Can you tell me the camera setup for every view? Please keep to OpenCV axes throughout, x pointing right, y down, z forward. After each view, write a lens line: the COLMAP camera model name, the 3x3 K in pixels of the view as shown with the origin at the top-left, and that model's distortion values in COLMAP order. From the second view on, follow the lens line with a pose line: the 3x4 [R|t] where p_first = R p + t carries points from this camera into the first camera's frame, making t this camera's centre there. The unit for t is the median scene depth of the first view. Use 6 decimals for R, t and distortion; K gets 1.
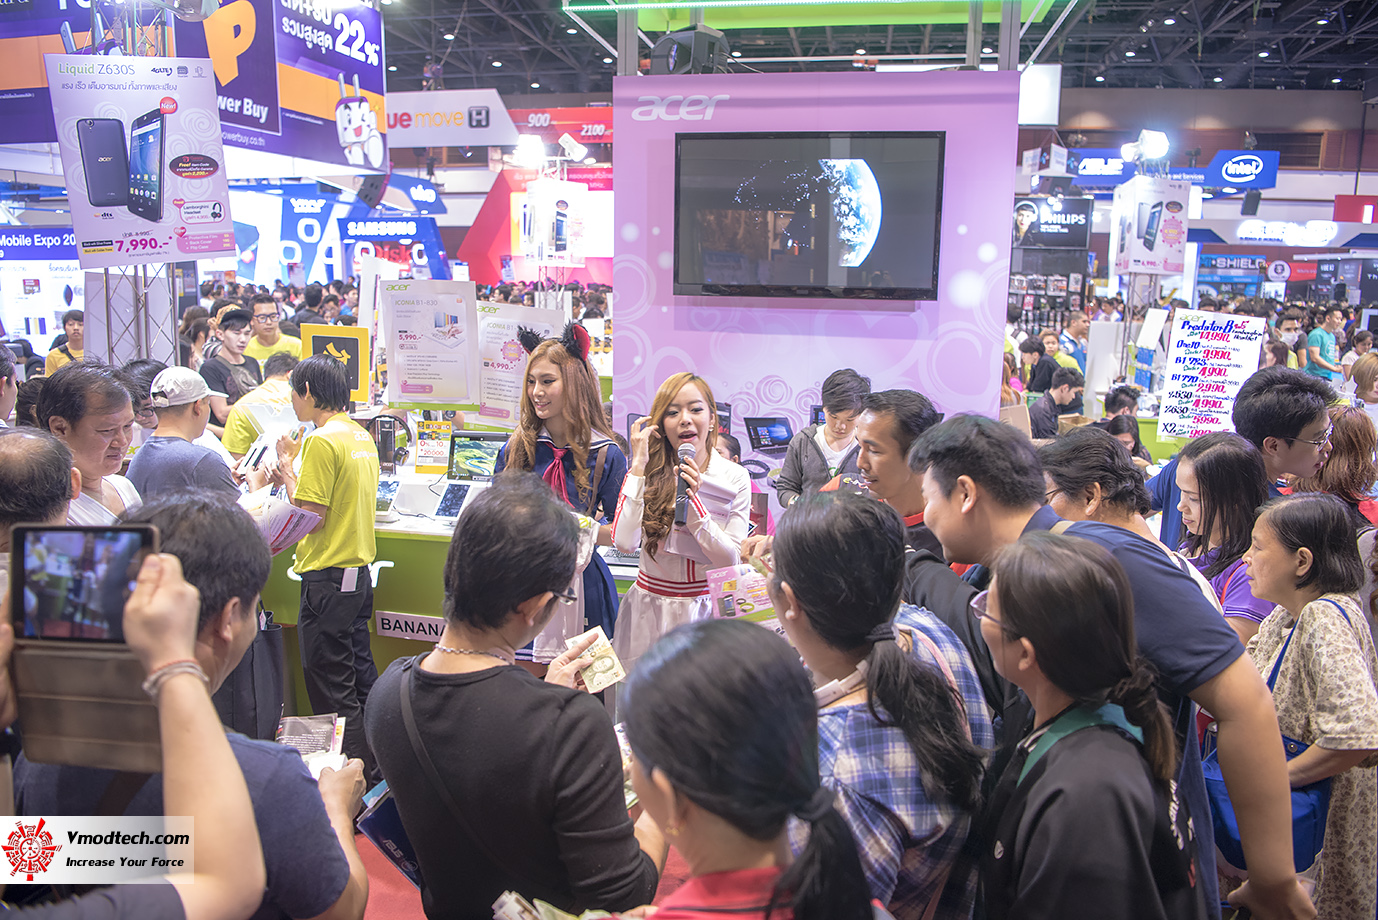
lens RADIAL K [[948.3, 0, 689.0], [0, 948.3, 460.0], [0, 0, 1]] dist [-0.070030, 0.005313]
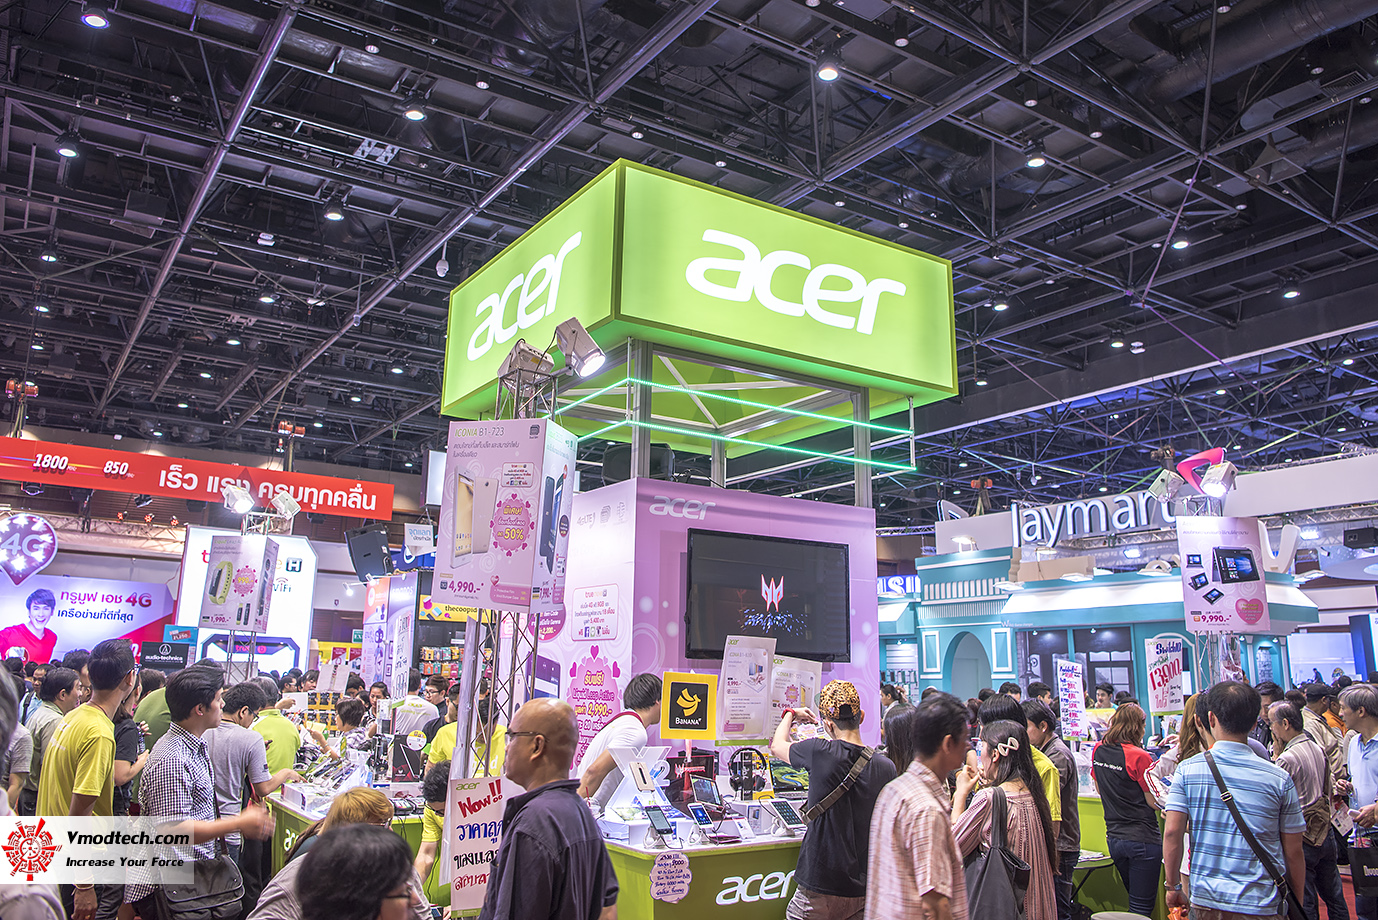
lens RADIAL K [[1073.2, 0, 688.6], [0, 1073.2, 396.9], [0, 0, 1]] dist [-0.073498, 0.004465]
pose [[0.718124, 0.175104, 0.673525, -1.334550], [0.128290, 0.917929, -0.375430, 0.039793], [-0.683987, 0.356012, 0.636723, 0.031646]]
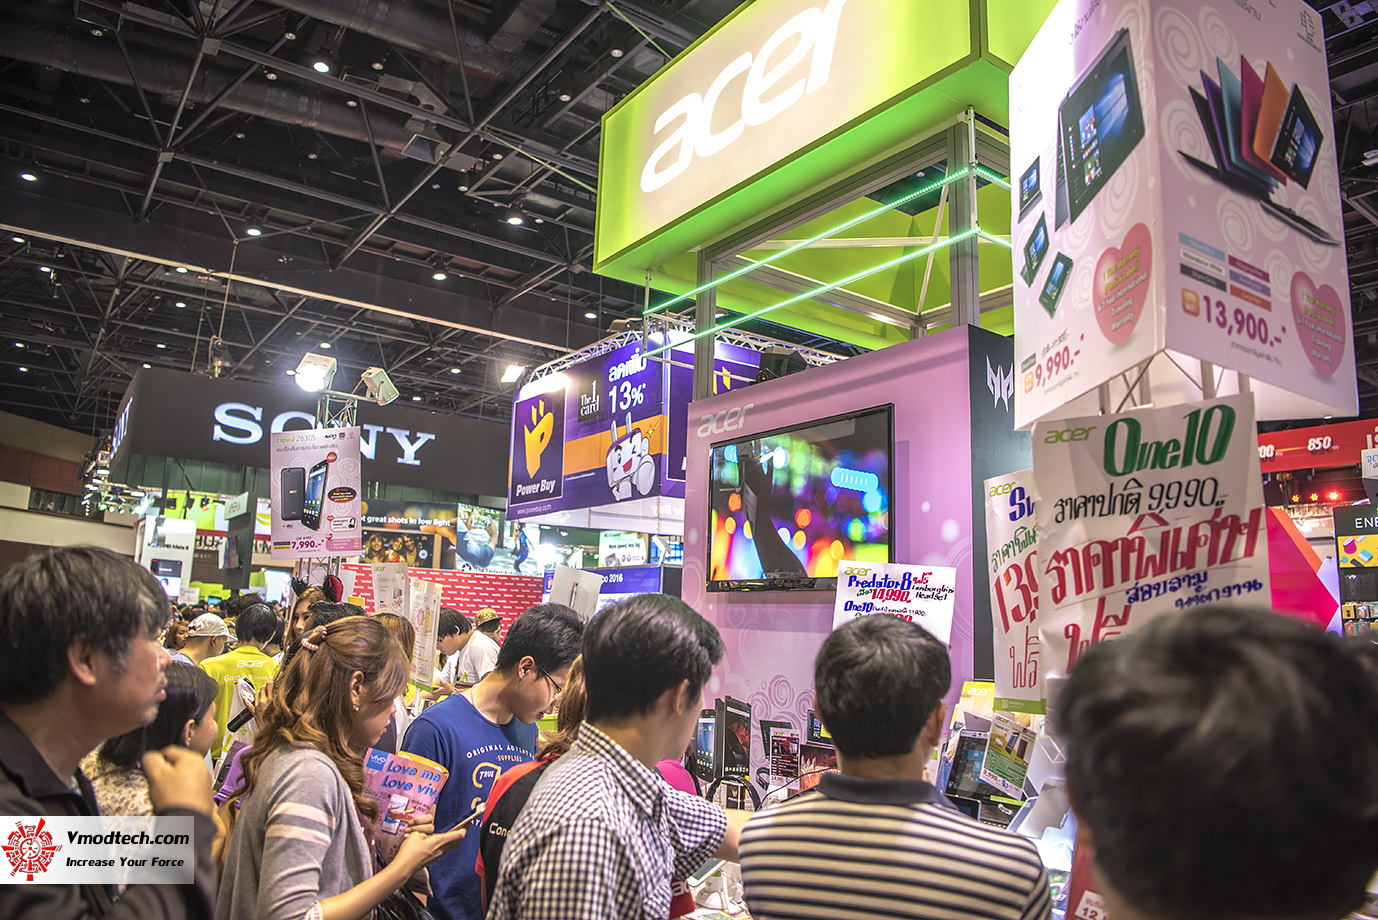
lens RADIAL K [[948.3, 0, 689.0], [0, 948.3, 460.0], [0, 0, 1]] dist [-0.070030, 0.005313]
pose [[0.724884, -0.108747, -0.680233, 0.939134], [-0.154827, 0.936478, -0.314701, 0.026428], [0.671246, 0.333440, 0.662002, 0.344487]]
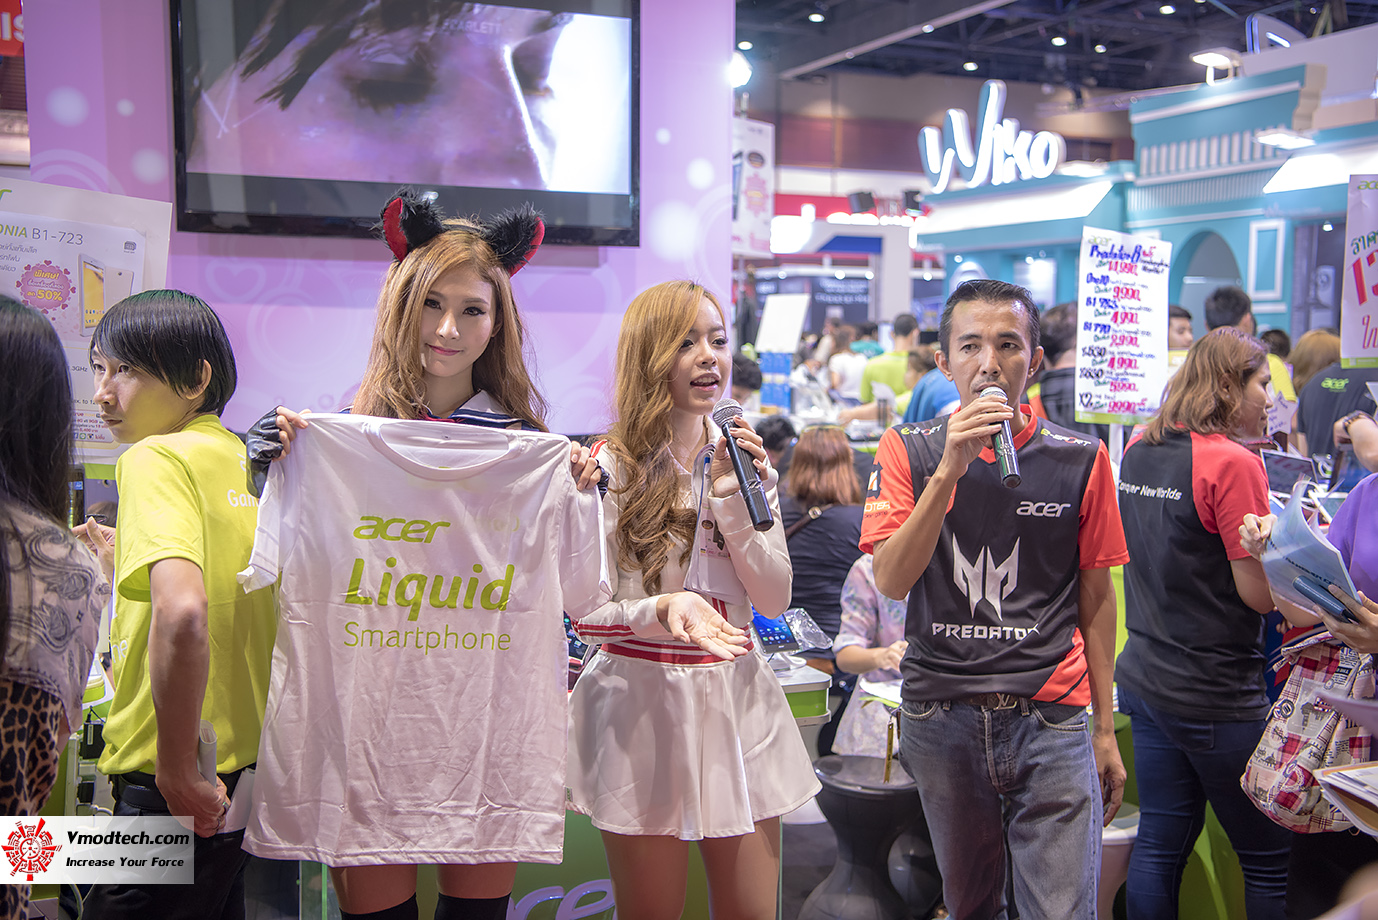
lens RADIAL K [[1495.4, 0, 689.0], [0, 1495.4, 460.0], [0, 0, 1]] dist [0.043211, 0.016422]
pose [[0.830595, -0.055045, 0.554150, -0.339363], [0.111229, 0.991450, -0.068234, 0.051691], [-0.545655, 0.118312, 0.829616, 0.237031]]
